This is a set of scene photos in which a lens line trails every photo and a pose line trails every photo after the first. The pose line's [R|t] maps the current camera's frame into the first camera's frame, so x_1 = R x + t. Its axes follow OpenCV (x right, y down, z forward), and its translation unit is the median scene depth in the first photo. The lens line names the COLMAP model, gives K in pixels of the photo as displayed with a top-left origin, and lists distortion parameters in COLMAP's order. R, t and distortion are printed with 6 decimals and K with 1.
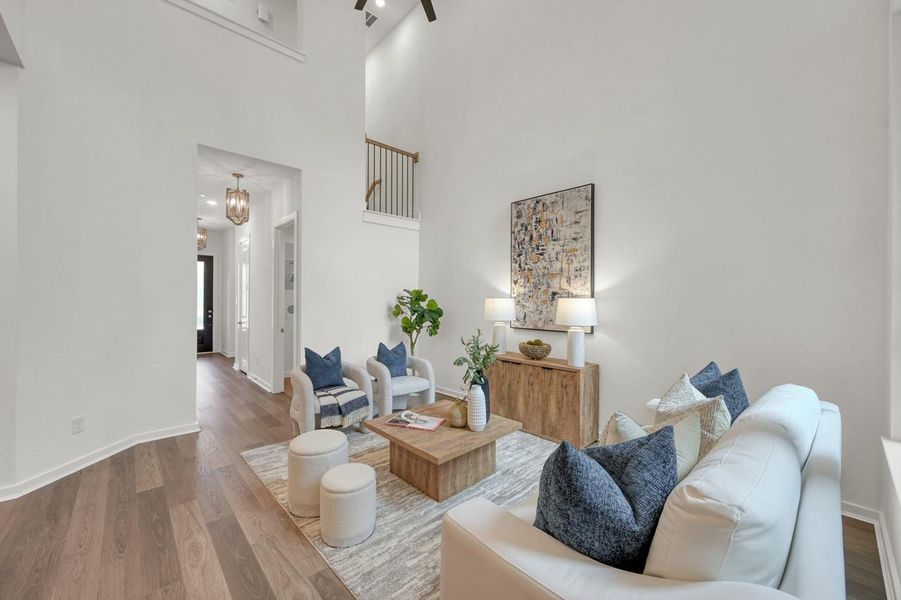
lens RADIAL K [[354.3, 0, 450.9], [0, 354.3, 299.1], [0, 0, 1]] dist [-0.001879, 0.000061]
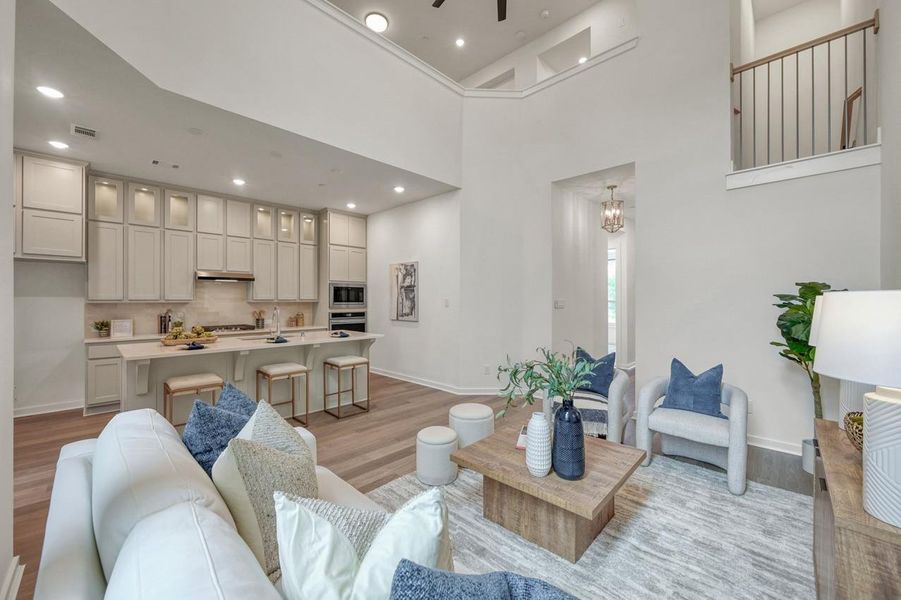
lens RADIAL K [[354.3, 0, 450.9], [0, 354.3, 299.1], [0, 0, 1]] dist [-0.001879, 0.000061]
pose [[0.053135, -0.007331, -0.998560, 0.546502], [-0.001991, 0.999970, -0.007447, 0.006315], [0.998585, 0.002384, 0.053119, 0.525800]]
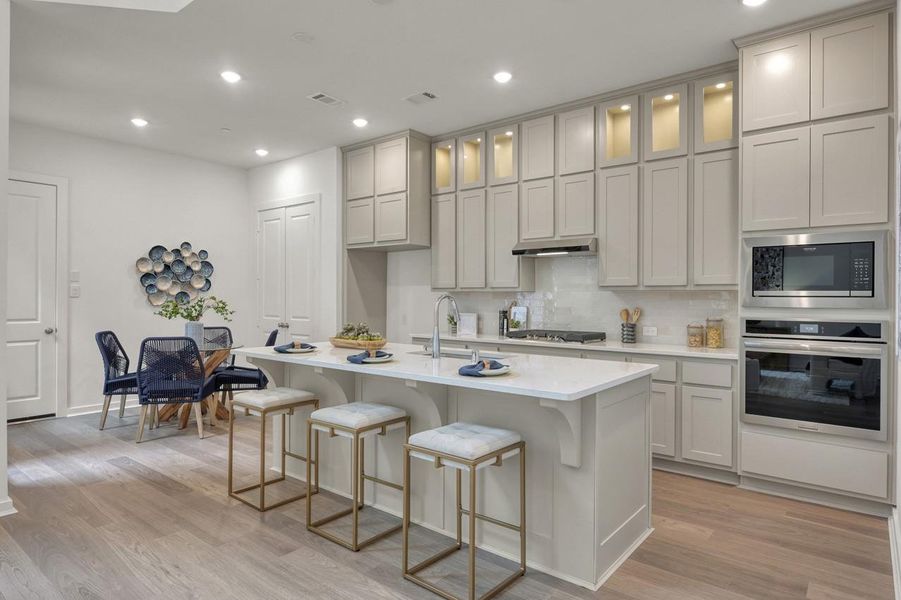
lens RADIAL K [[520.3, 0, 450.3], [0, 520.3, 296.5], [0, 0, 1]] dist [-0.001879, 0.000104]
pose [[-0.988740, -0.009862, -0.149316, -0.472940], [-0.010059, 0.999949, 0.000567, 0.024447], [0.149303, 0.002062, -0.988789, 0.856899]]
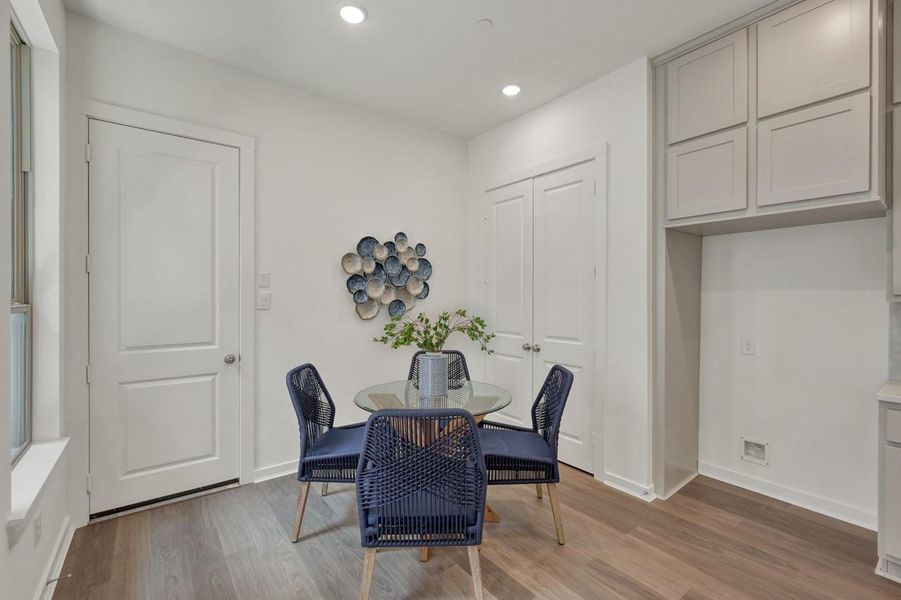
lens RADIAL K [[389.8, 0, 450.6], [0, 389.8, 297.5], [0, 0, 1]] dist [-0.001099, 0.000095]
pose [[-0.996006, -0.008371, 0.088889, -0.091306], [-0.008011, 0.999958, 0.004406, 0.008733], [-0.088922, 0.003677, -0.996032, 0.008755]]
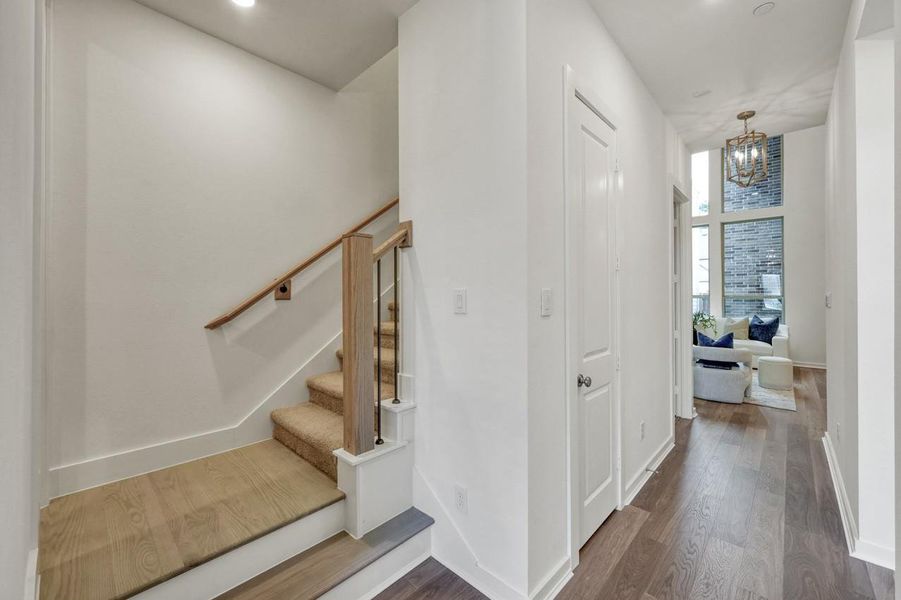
lens RADIAL K [[354.3, 0, 450.9], [0, 354.3, 299.1], [0, 0, 1]] dist [-0.001879, 0.000061]
pose [[-0.059781, -0.012616, 0.998132, -1.481364], [0.005694, 0.999900, 0.012979, -0.006155], [-0.998195, 0.006459, -0.059704, 1.901715]]
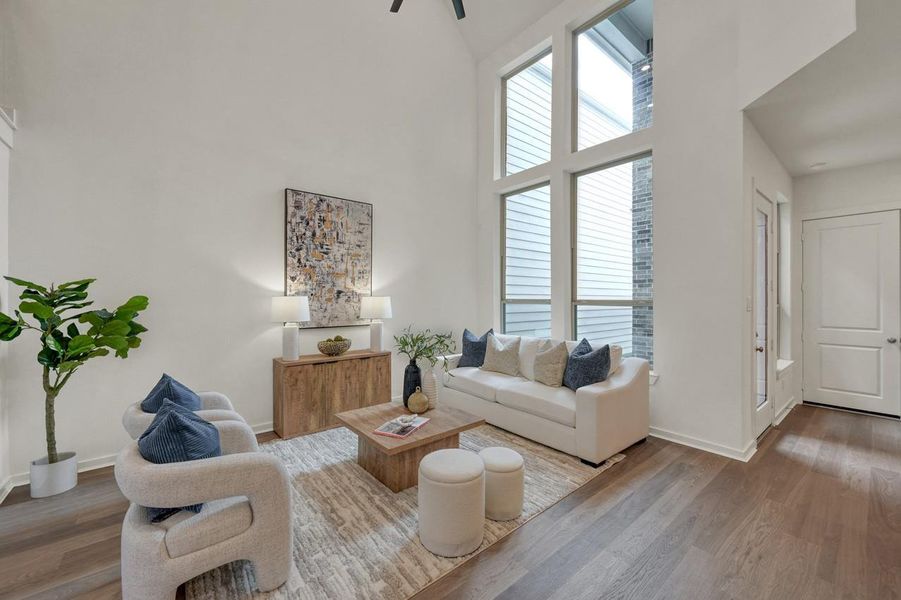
lens RADIAL K [[354.3, 0, 450.9], [0, 354.3, 299.1], [0, 0, 1]] dist [-0.001879, 0.000061]
pose [[0.056593, -0.006526, 0.998376, -0.745855], [-0.000531, 0.999978, 0.006566, -0.001232], [-0.998397, -0.000902, 0.056589, 0.583353]]
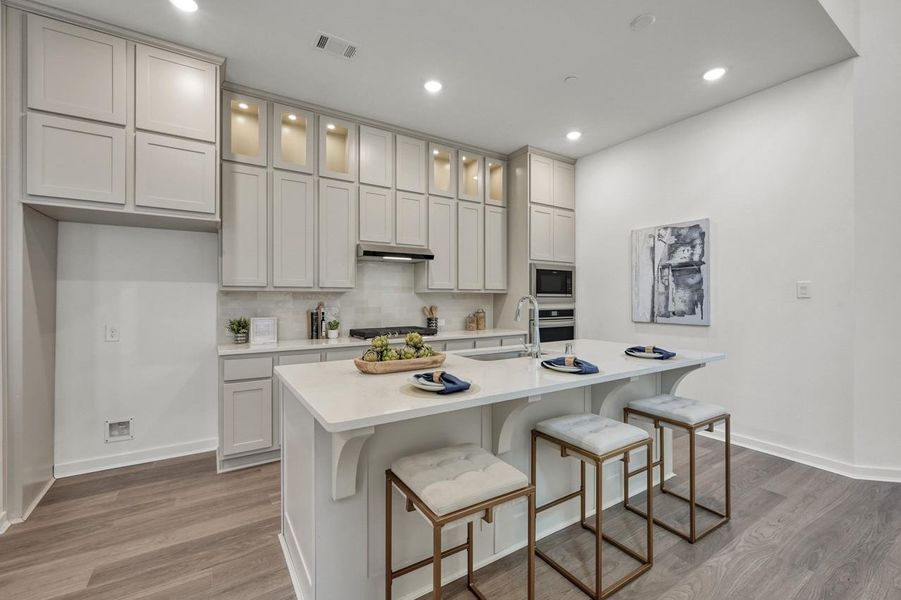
lens RADIAL K [[379.4, 0, 450.4], [0, 379.4, 298.0], [0, 0, 1]] dist [-0.002416, -0.000129]
pose [[-0.176303, -0.007590, -0.984307, 0.037119], [-0.002625, 0.999970, -0.007241, 0.031742], [0.984332, 0.001307, -0.176318, 0.024873]]
